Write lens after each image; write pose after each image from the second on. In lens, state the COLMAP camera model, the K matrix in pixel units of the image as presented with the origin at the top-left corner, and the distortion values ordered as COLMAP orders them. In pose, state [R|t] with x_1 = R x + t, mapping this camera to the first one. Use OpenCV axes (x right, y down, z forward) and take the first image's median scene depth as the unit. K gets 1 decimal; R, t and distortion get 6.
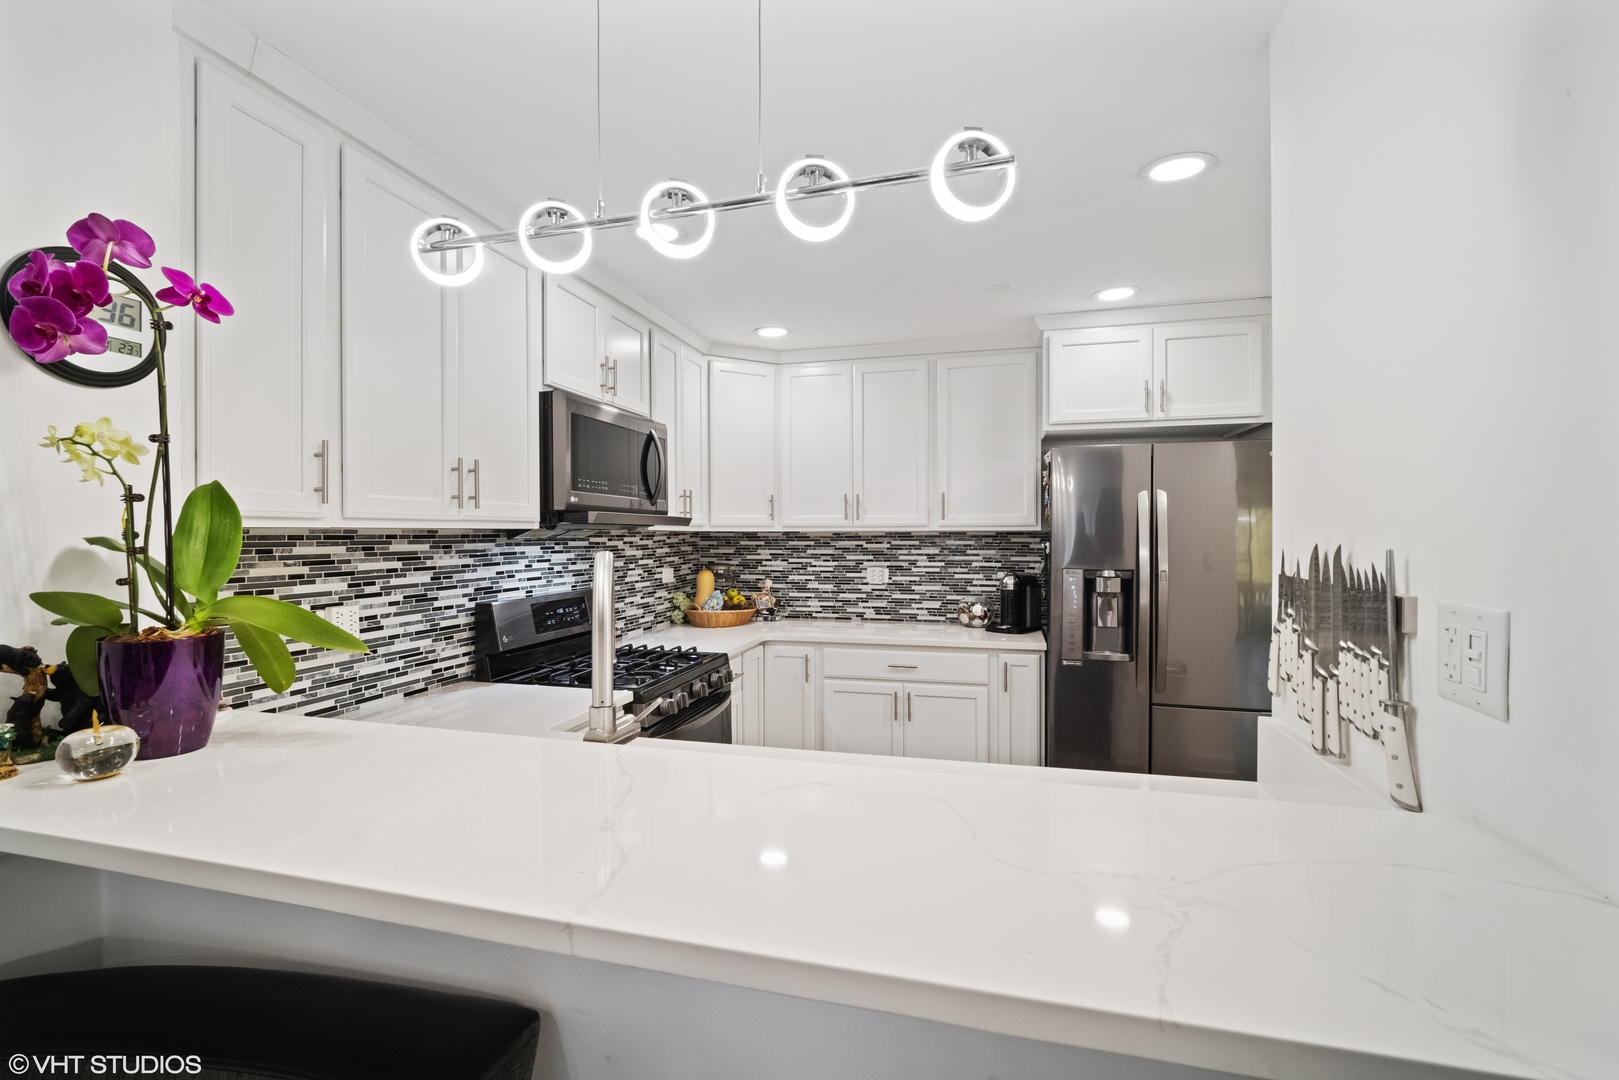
lens RADIAL K [[710.8, 0, 813.0], [0, 710.8, 528.8], [0, 0, 1]] dist [-0.015895, 0.000311]
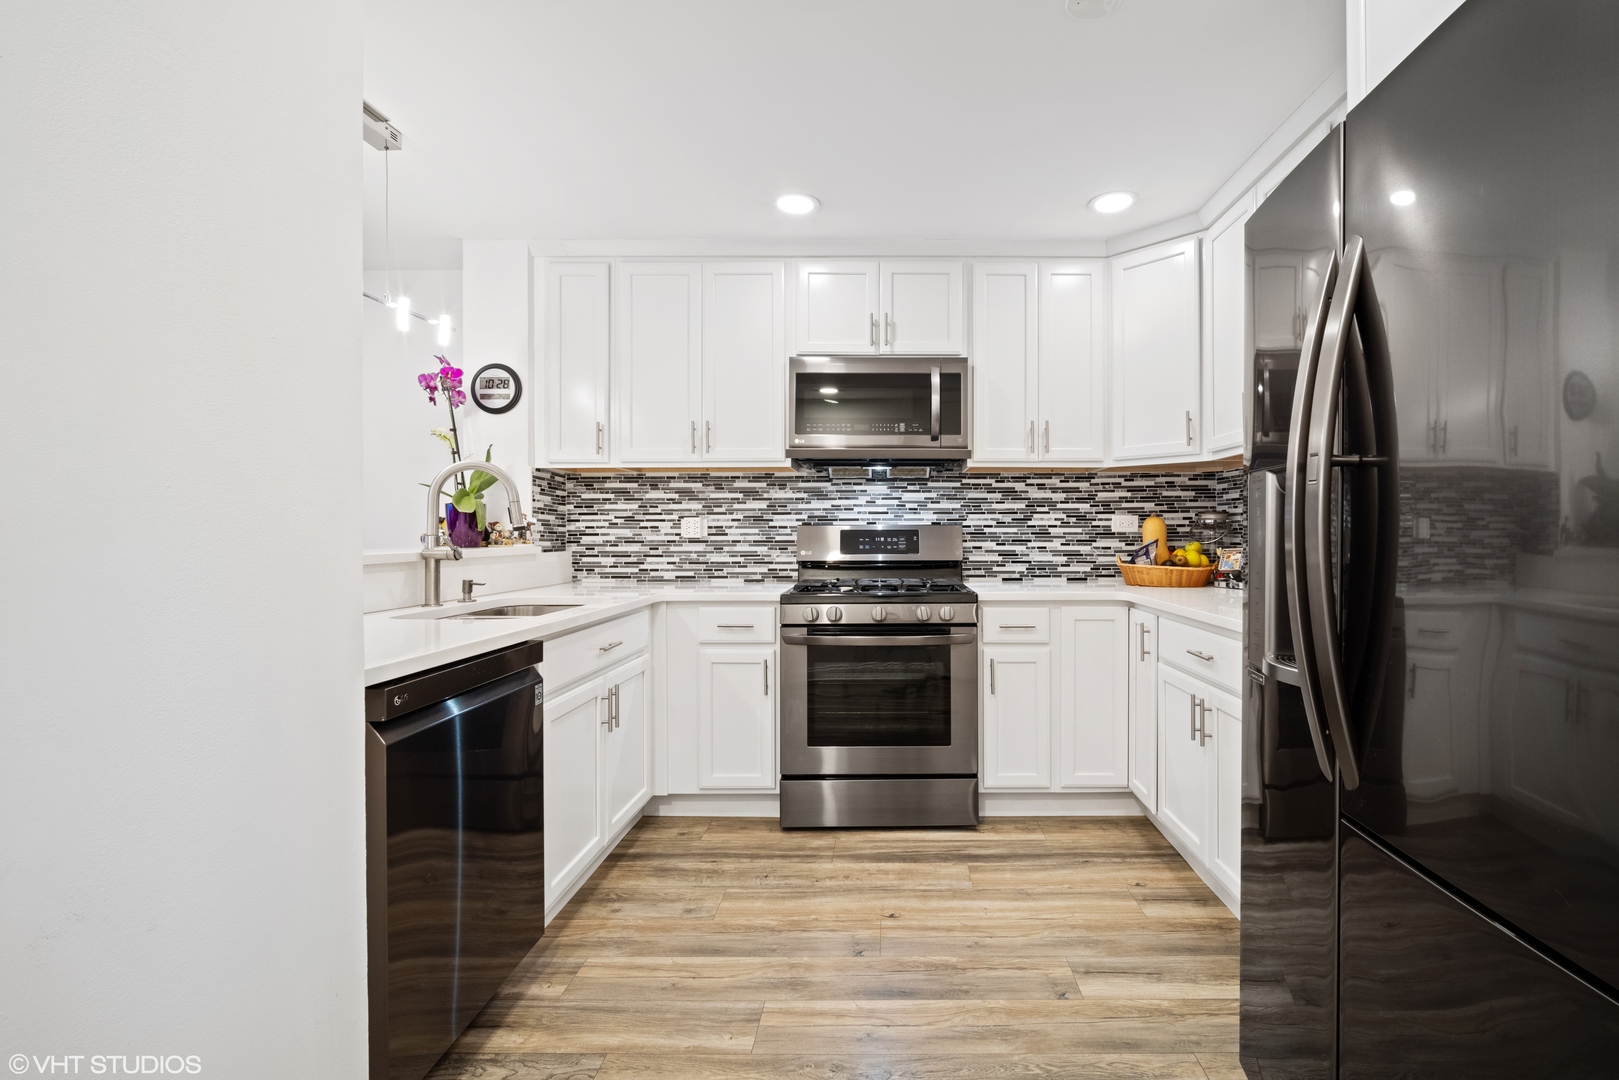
lens RADIAL K [[710.8, 0, 813.0], [0, 710.8, 528.8], [0, 0, 1]] dist [-0.015895, 0.000311]
pose [[0.259475, 0.043388, -0.964775, 0.886736], [0.007945, 0.998861, 0.047058, 0.047705], [0.965717, -0.019875, 0.258834, 0.694091]]
